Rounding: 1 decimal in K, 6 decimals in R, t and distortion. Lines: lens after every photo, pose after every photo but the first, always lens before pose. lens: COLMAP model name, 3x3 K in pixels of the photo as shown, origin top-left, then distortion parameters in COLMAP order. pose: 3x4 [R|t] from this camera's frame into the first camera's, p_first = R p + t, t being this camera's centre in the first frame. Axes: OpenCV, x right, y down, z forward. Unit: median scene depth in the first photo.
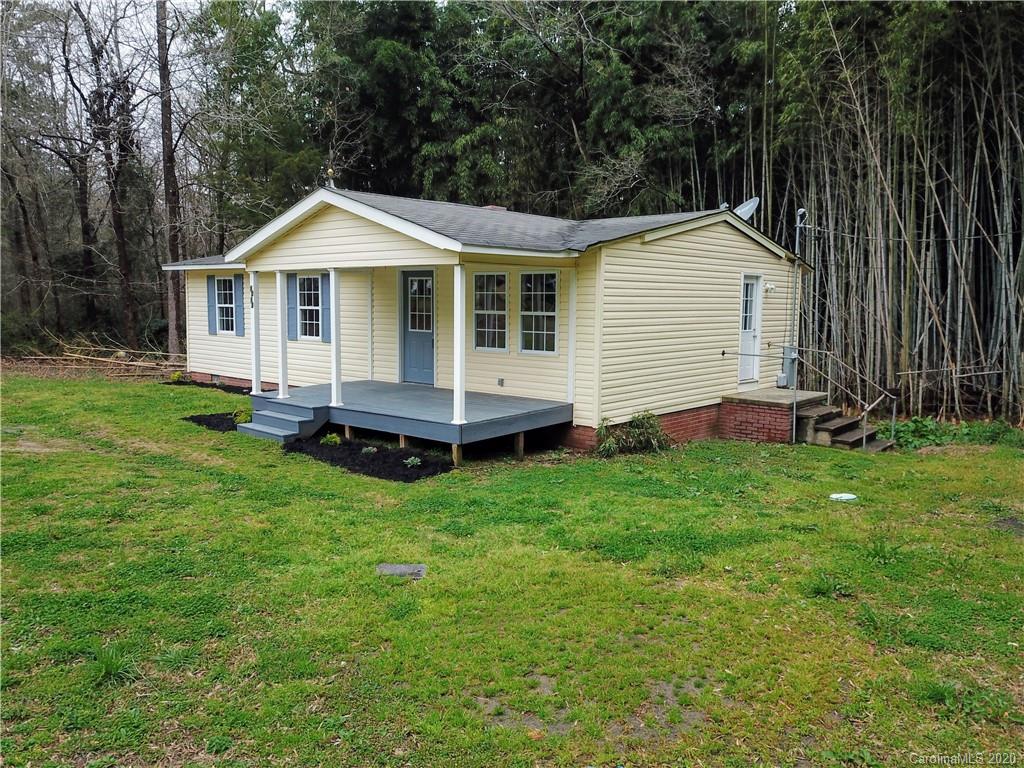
lens RADIAL K [[778.8, 0, 509.2], [0, 778.8, 386.2], [0, 0, 1]] dist [0.001853, 0.004595]
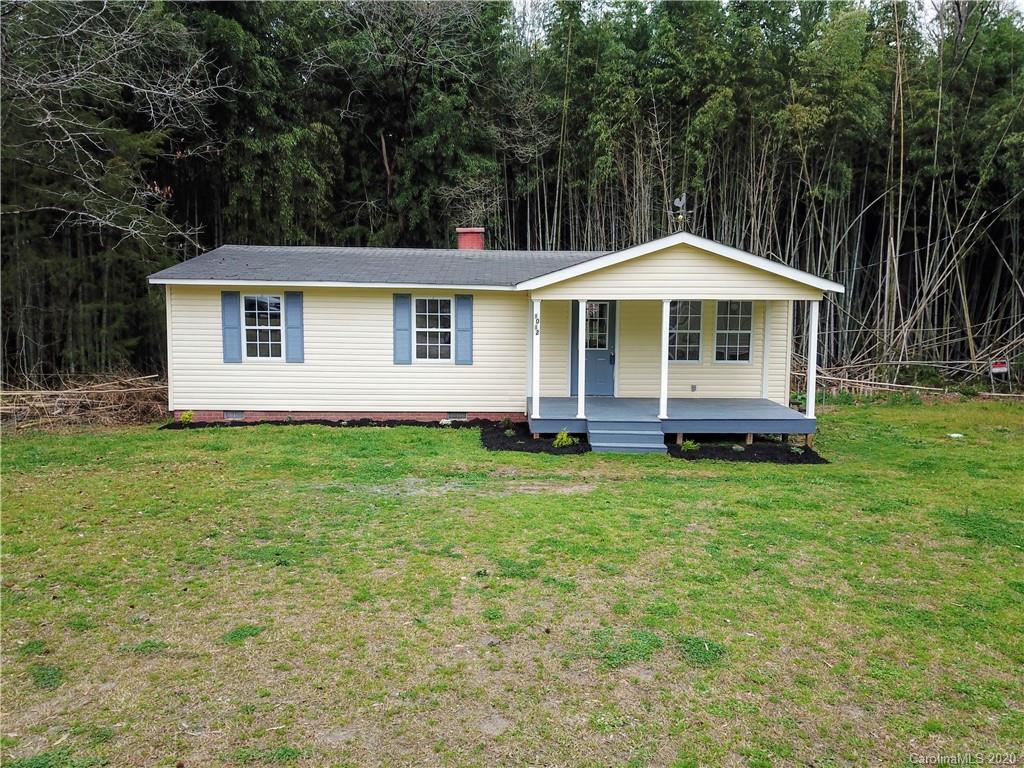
lens RADIAL K [[778.8, 0, 513.0], [0, 778.8, 385.8], [0, 0, 1]] dist [0.001853, 0.004595]
pose [[0.745190, -0.067571, 0.663420, -0.842828], [0.073097, 0.997135, 0.019453, -0.043547], [-0.662834, 0.033998, 0.747994, 0.219284]]
